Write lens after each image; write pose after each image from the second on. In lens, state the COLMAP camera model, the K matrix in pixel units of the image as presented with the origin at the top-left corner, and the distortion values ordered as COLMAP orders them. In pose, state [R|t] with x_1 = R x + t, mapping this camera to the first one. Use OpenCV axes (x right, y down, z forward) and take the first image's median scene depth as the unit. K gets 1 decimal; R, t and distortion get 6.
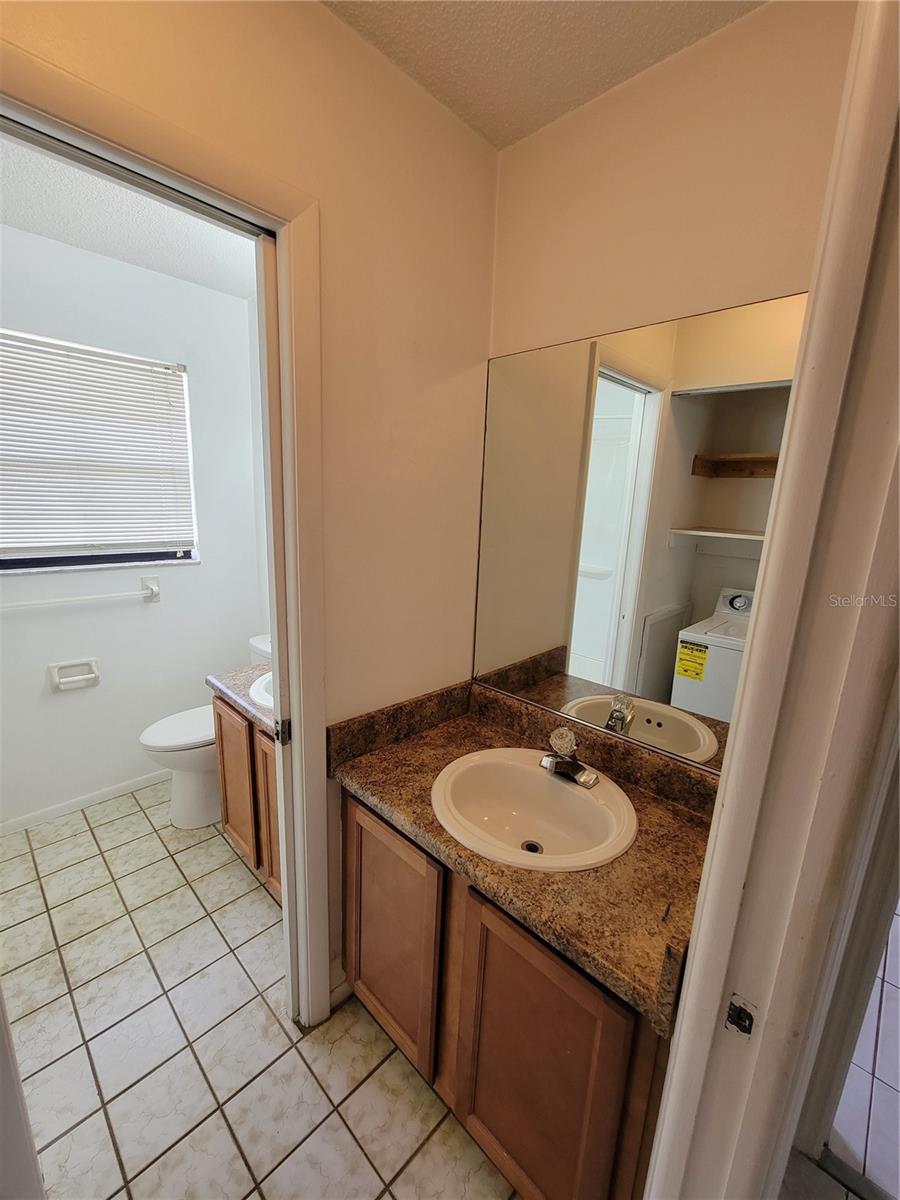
lens RADIAL K [[495.8, 0, 454.7], [0, 495.8, 606.7], [0, 0, 1]] dist [-0.005065, 0.000655]
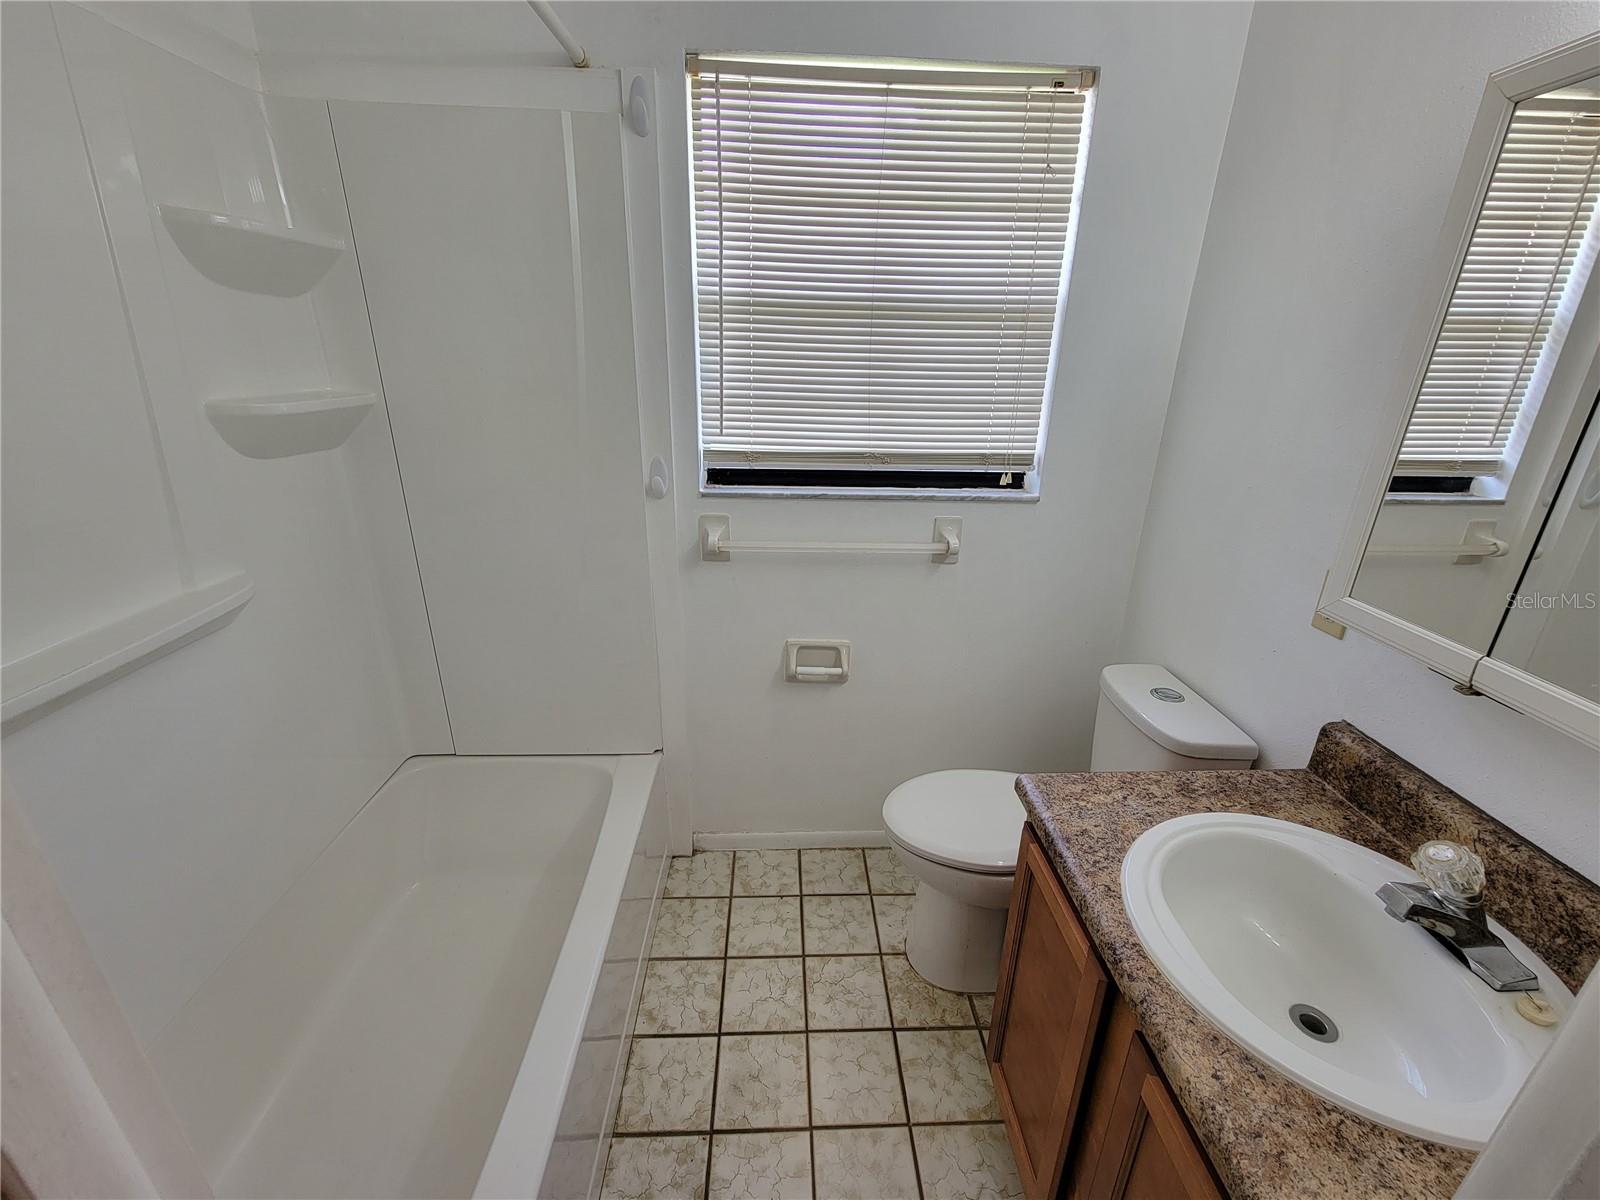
lens RADIAL K [[661.0, 0, 810.5], [0, 661.0, 600.2], [0, 0, 1]] dist [-0.005065, 0.000655]
pose [[0.728708, 0.217981, -0.649207, -0.252236], [-0.141666, 0.975466, 0.168513, -0.079325], [0.670012, -0.030826, 0.741710, 0.381630]]
